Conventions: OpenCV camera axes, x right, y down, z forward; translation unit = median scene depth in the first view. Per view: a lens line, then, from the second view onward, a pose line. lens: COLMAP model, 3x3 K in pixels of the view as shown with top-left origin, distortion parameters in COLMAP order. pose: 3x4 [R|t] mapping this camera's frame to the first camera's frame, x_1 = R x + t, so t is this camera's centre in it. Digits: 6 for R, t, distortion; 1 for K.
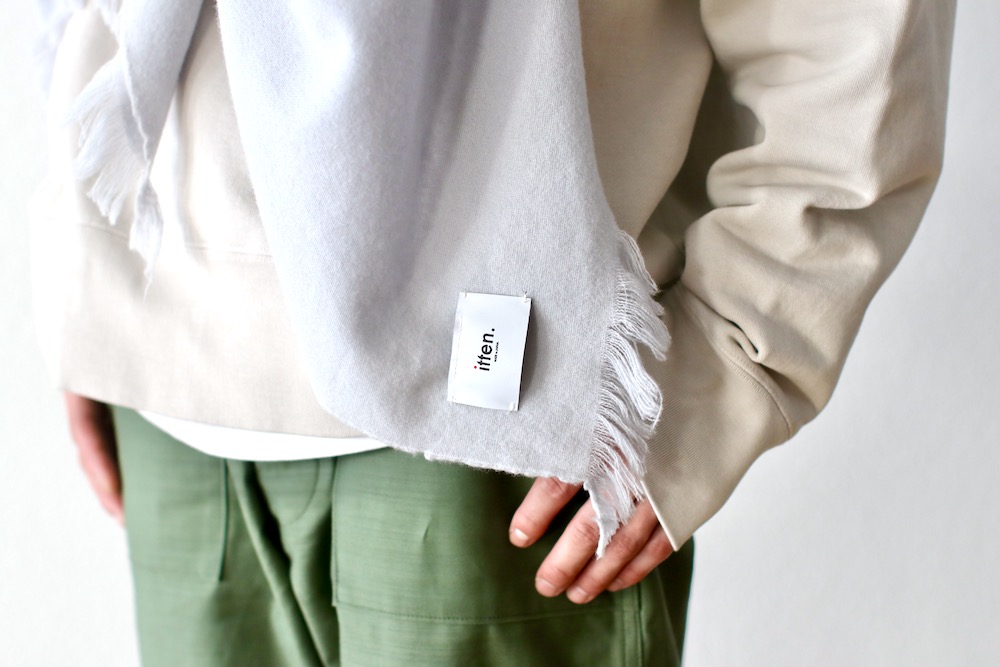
lens RADIAL K [[2271.9, 0, 500.0], [0, 2271.9, 333.5], [0, 0, 1]] dist [-0.090134, -0.316613]
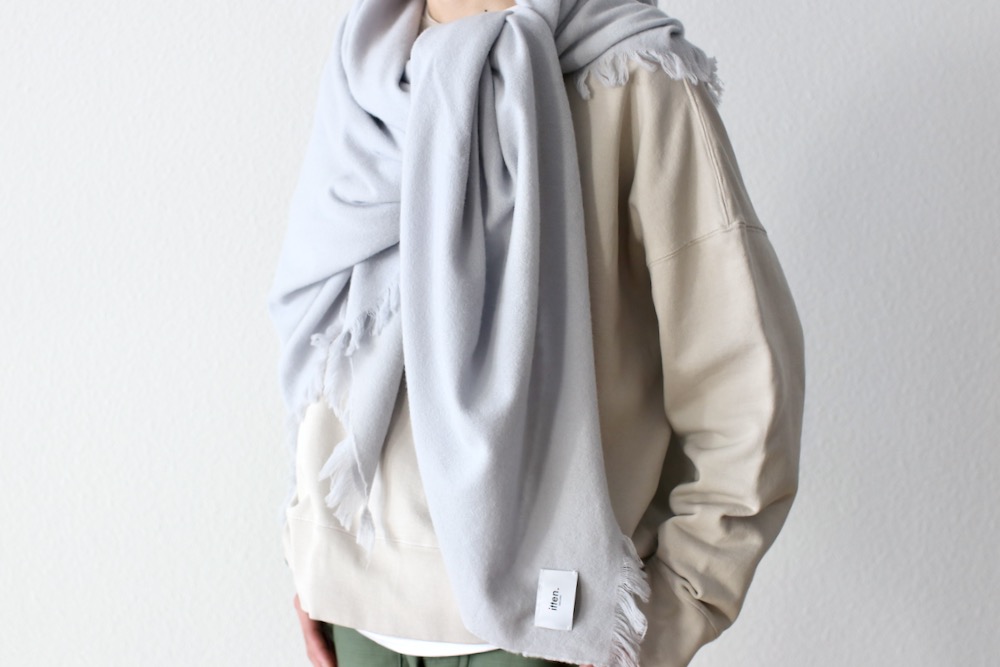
lens RADIAL K [[3170.1, 0, 500.0], [0, 3170.1, 333.5], [0, 0, 1]] dist [-0.145526, -0.190291]
pose [[0.999539, -0.018039, 0.024440, -0.109177], [0.018272, 0.999789, -0.009344, -0.185526], [-0.024267, 0.009786, 0.999658, -1.609508]]
